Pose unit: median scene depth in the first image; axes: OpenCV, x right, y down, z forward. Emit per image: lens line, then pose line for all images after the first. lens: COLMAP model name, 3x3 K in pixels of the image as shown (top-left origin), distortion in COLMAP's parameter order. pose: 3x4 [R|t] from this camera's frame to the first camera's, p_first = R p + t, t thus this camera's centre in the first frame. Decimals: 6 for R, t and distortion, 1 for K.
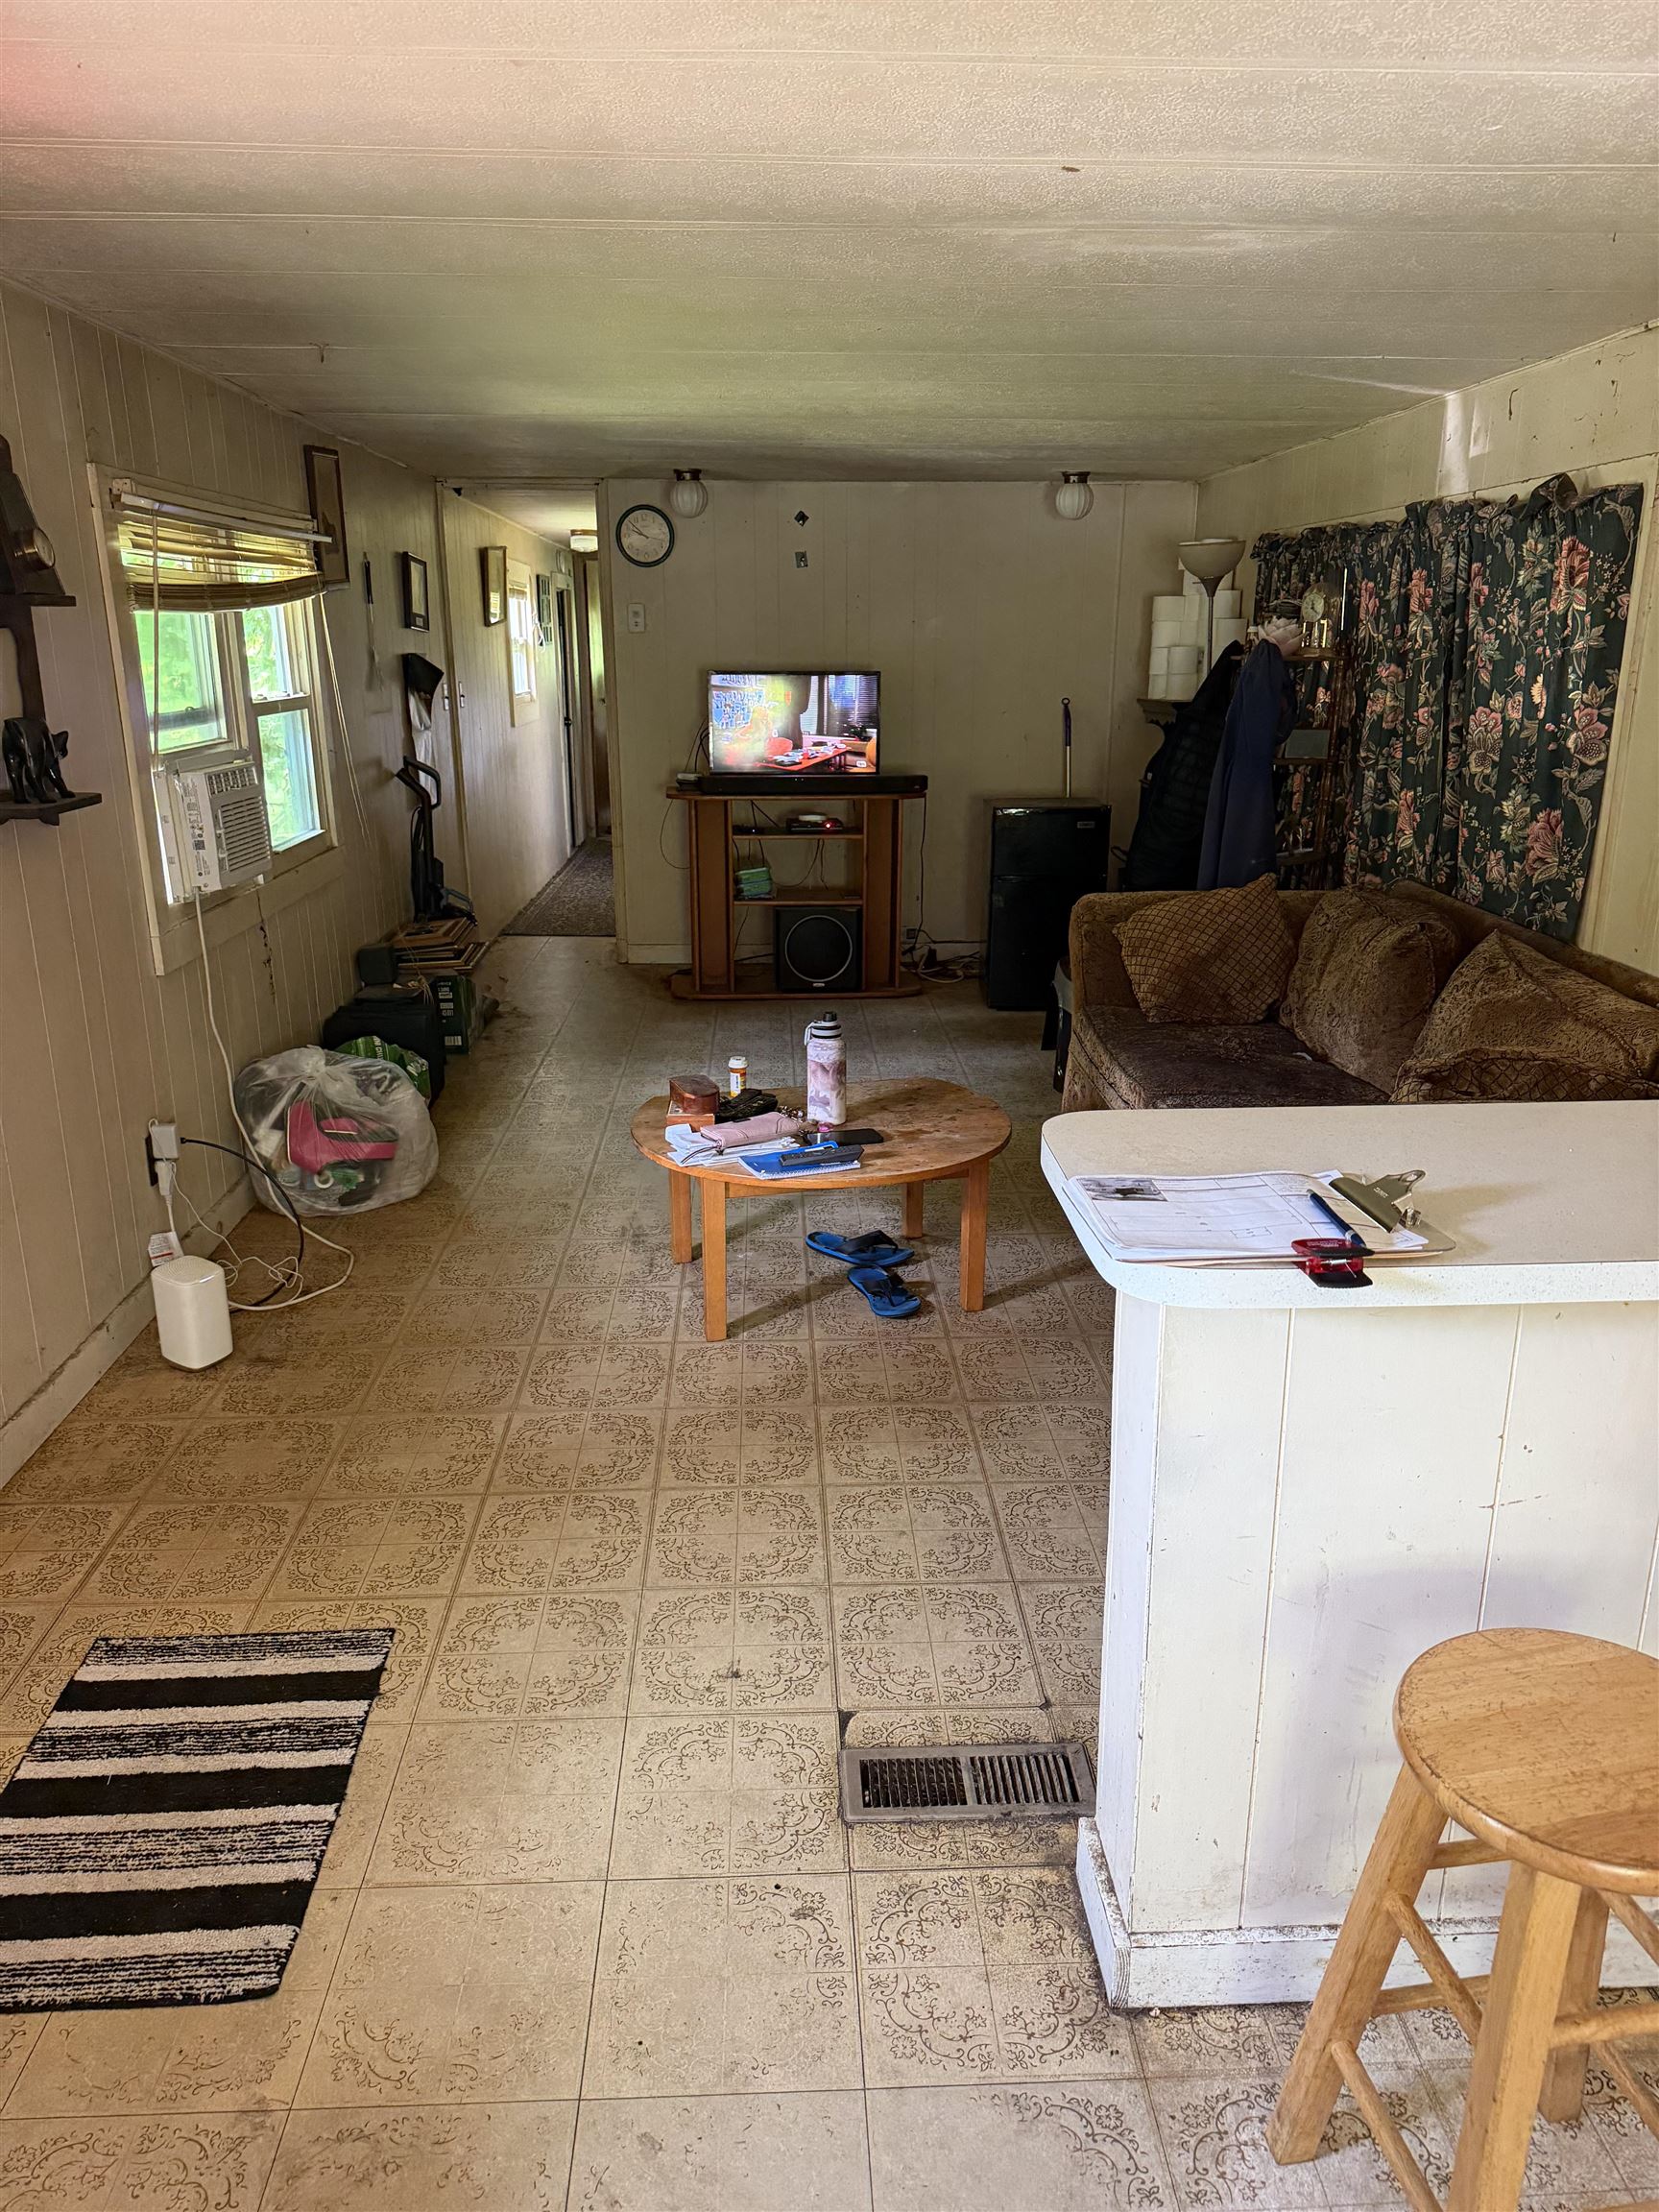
lens RADIAL K [[1551.5, 0, 826.0], [0, 1551.5, 1103.0], [0, 0, 1]] dist [0.021904, -0.013411]
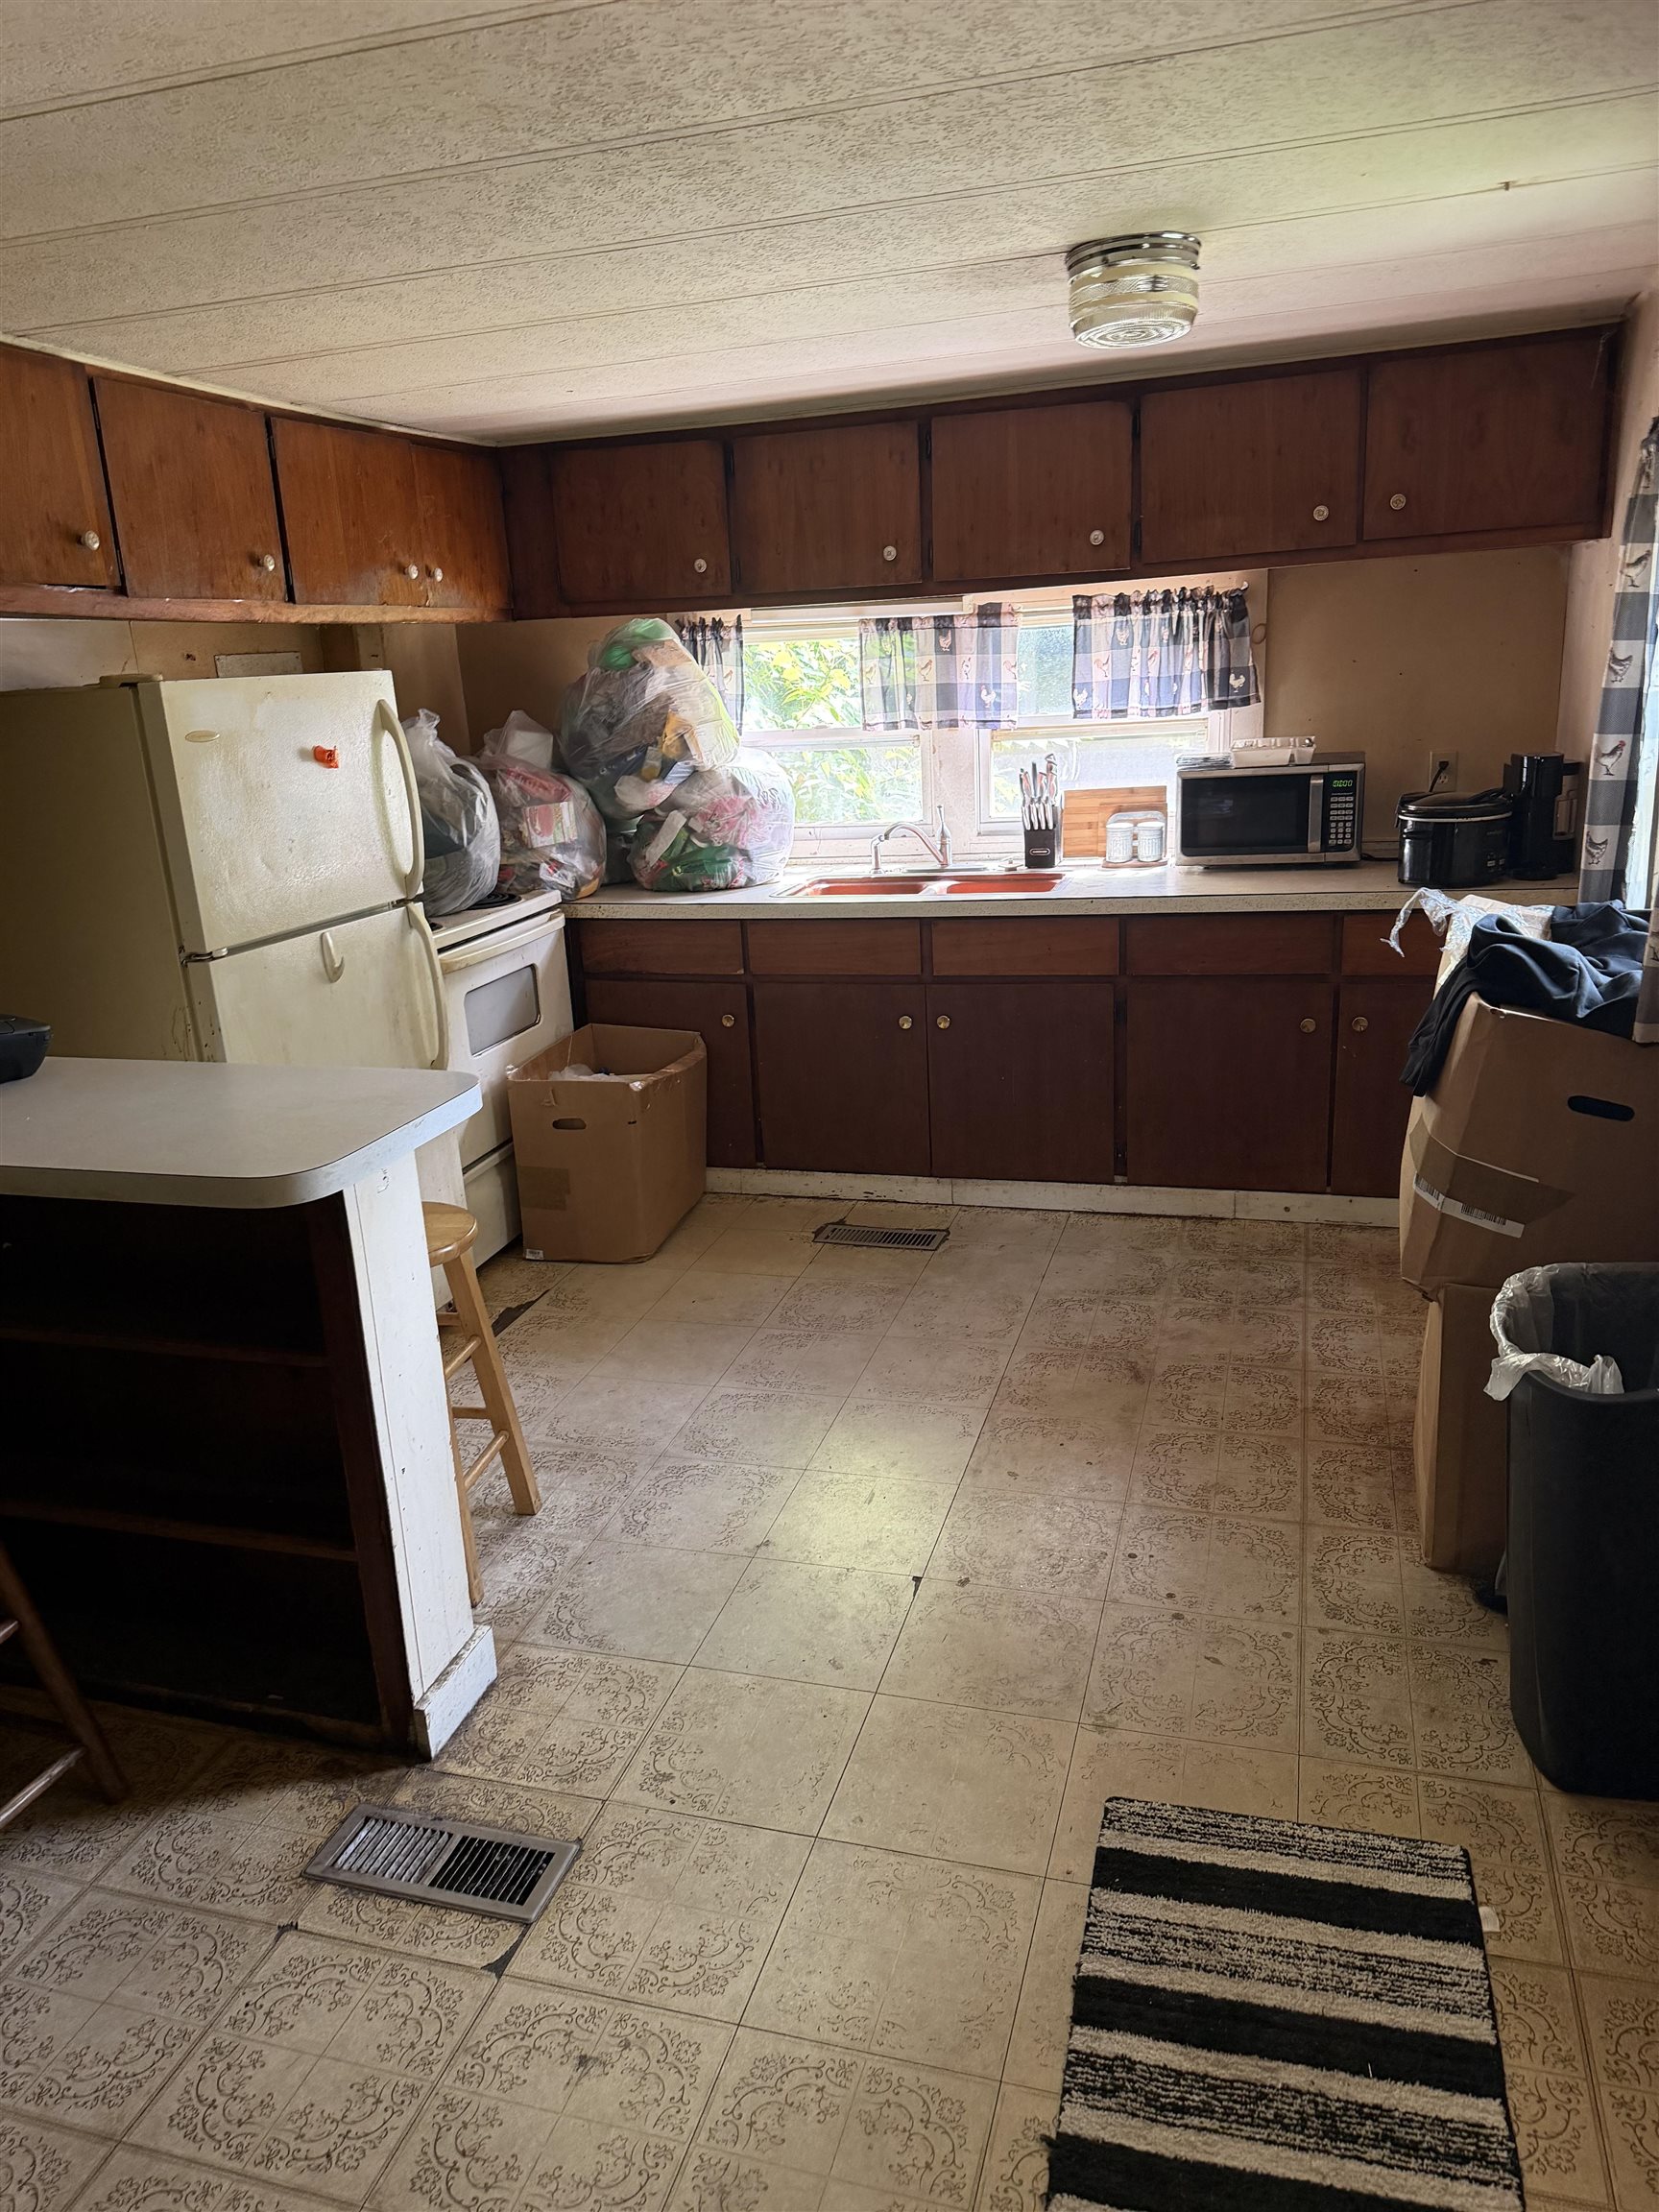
lens RADIAL K [[1551.5, 0, 817.3], [0, 1551.5, 1103.7], [0, 0, 1]] dist [0.021904, -0.013411]
pose [[-0.940831, -0.041388, 0.336340, -0.453664], [0.155125, 0.829819, 0.536038, -0.459553], [-0.301286, 0.556496, -0.774299, 1.466521]]
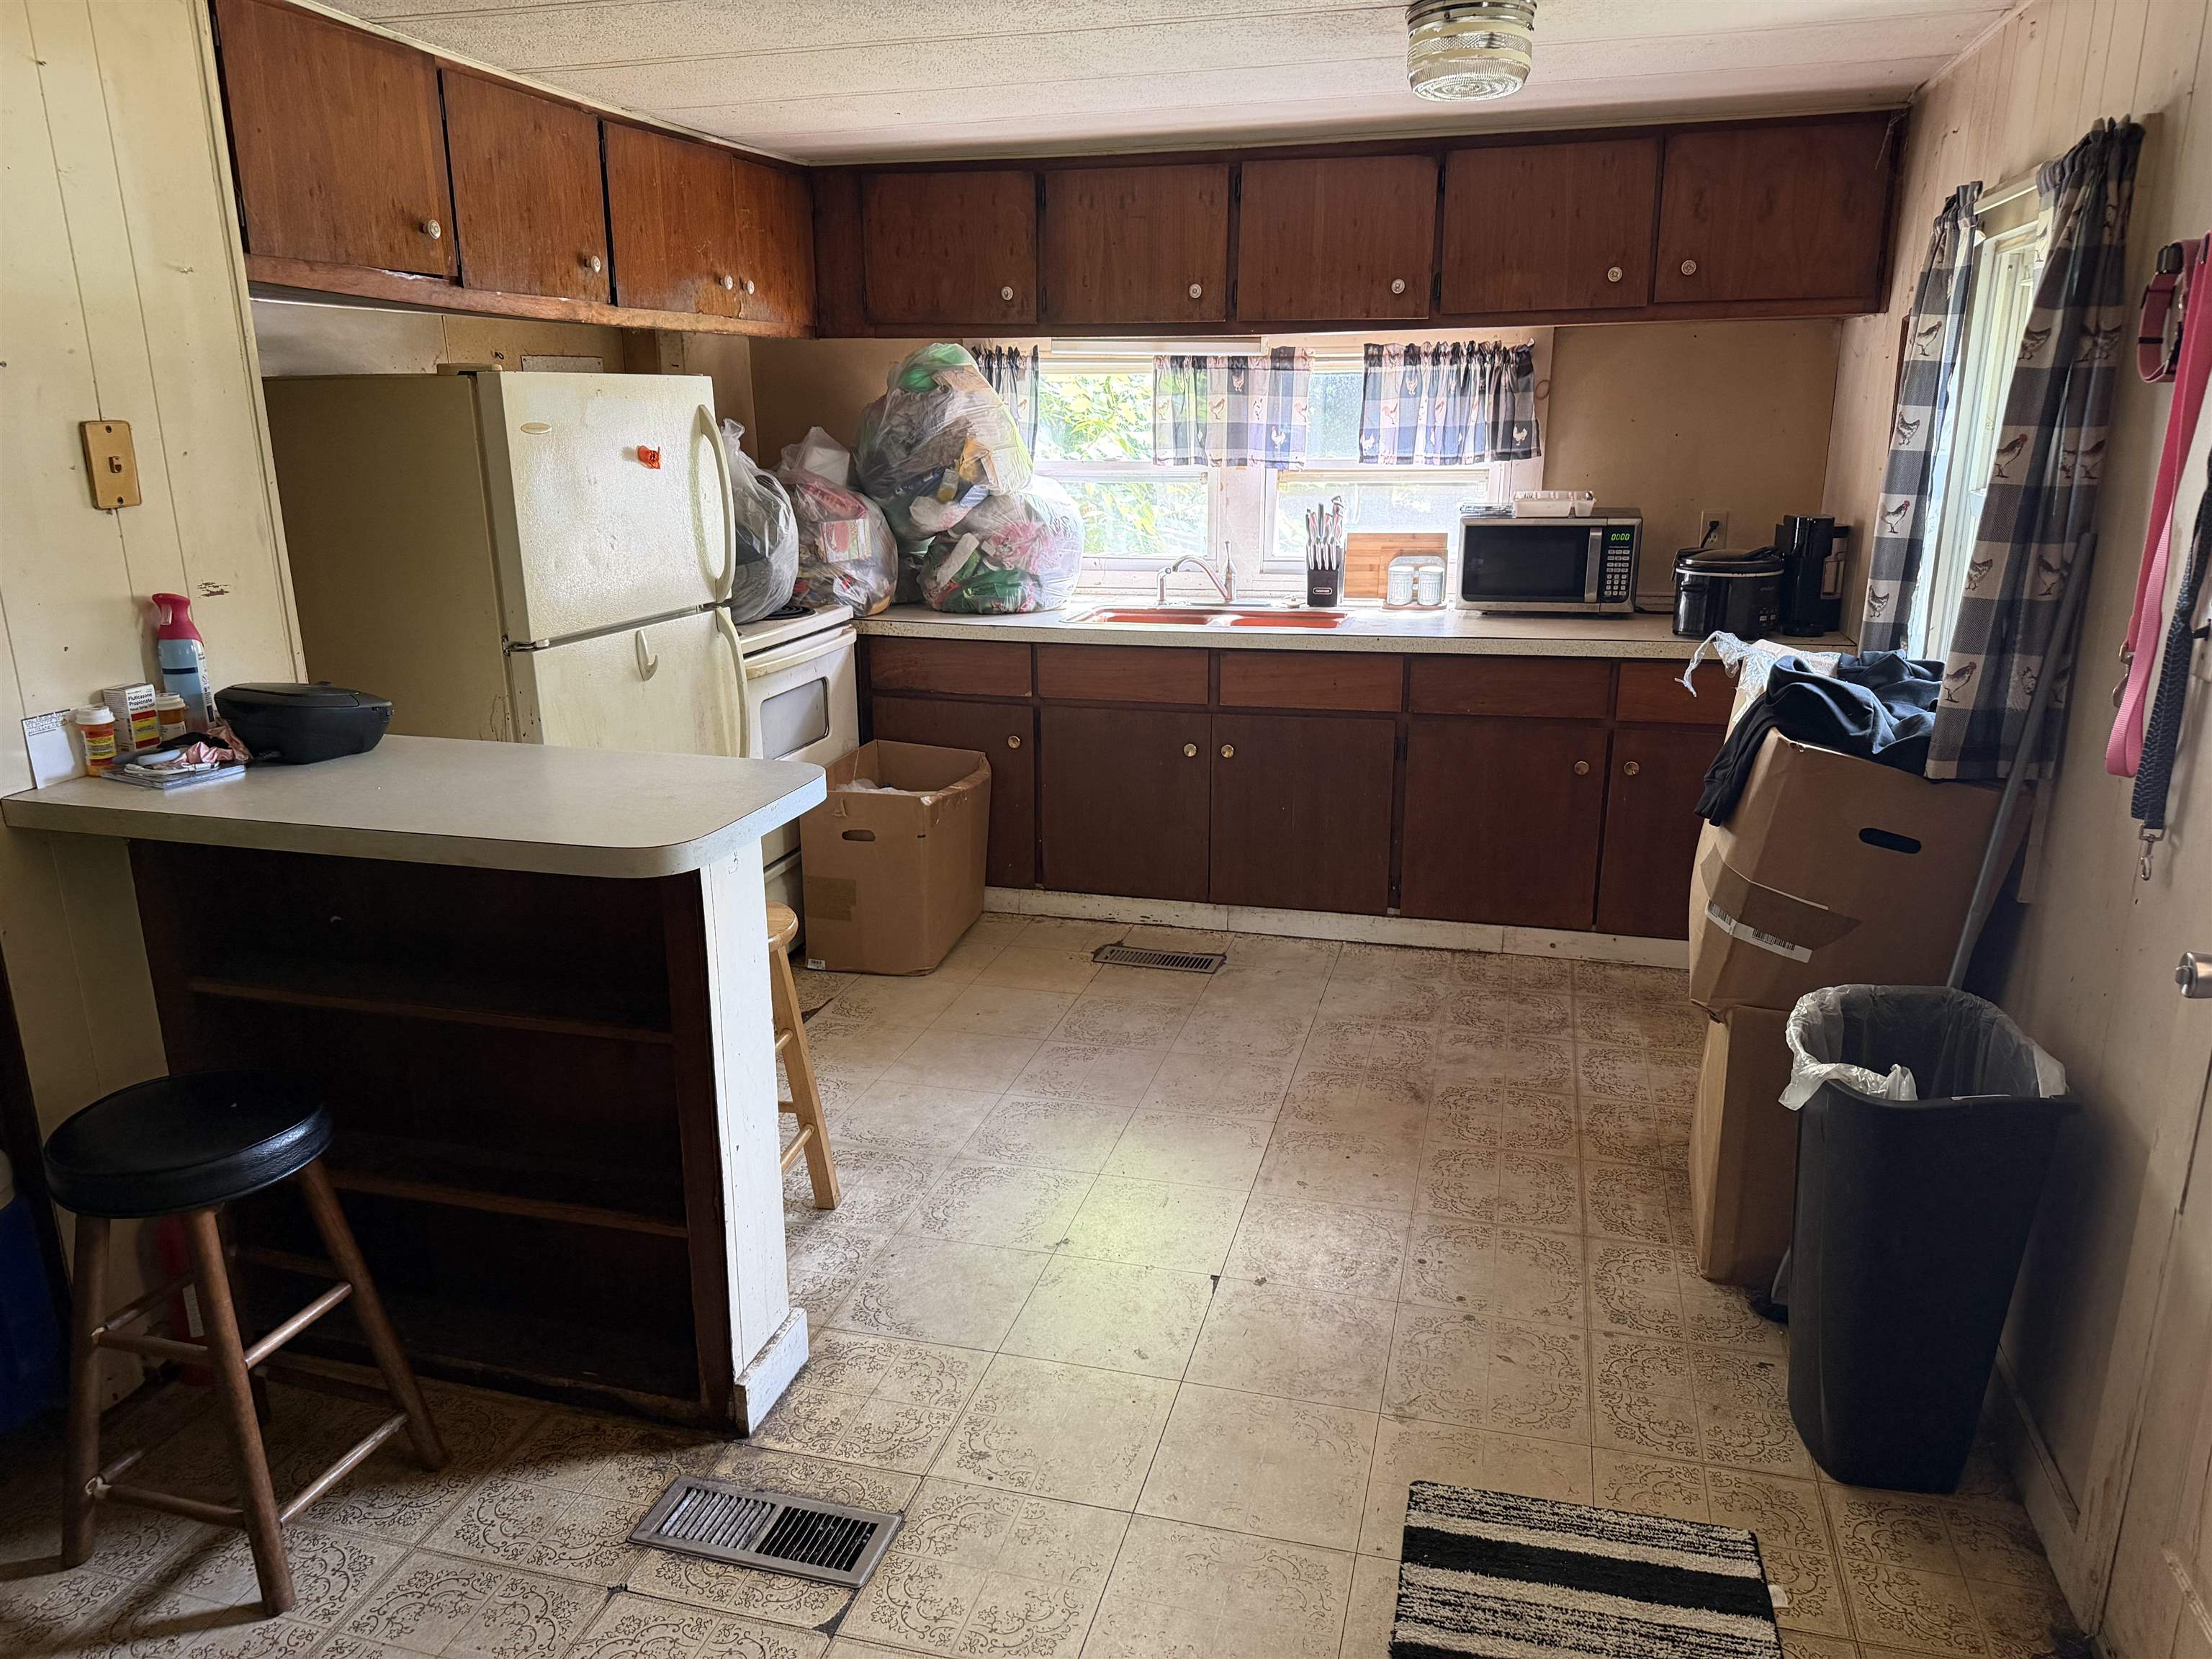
lens RADIAL K [[1551.5, 0, 1113.0], [0, 1551.5, 834.1], [0, 0, 1]] dist [0.021904, -0.013411]
pose [[-0.953291, -0.074756, 0.292658, -0.391236], [0.097742, 0.840415, 0.533057, -0.462281], [-0.285803, 0.536763, -0.793852, 1.536242]]
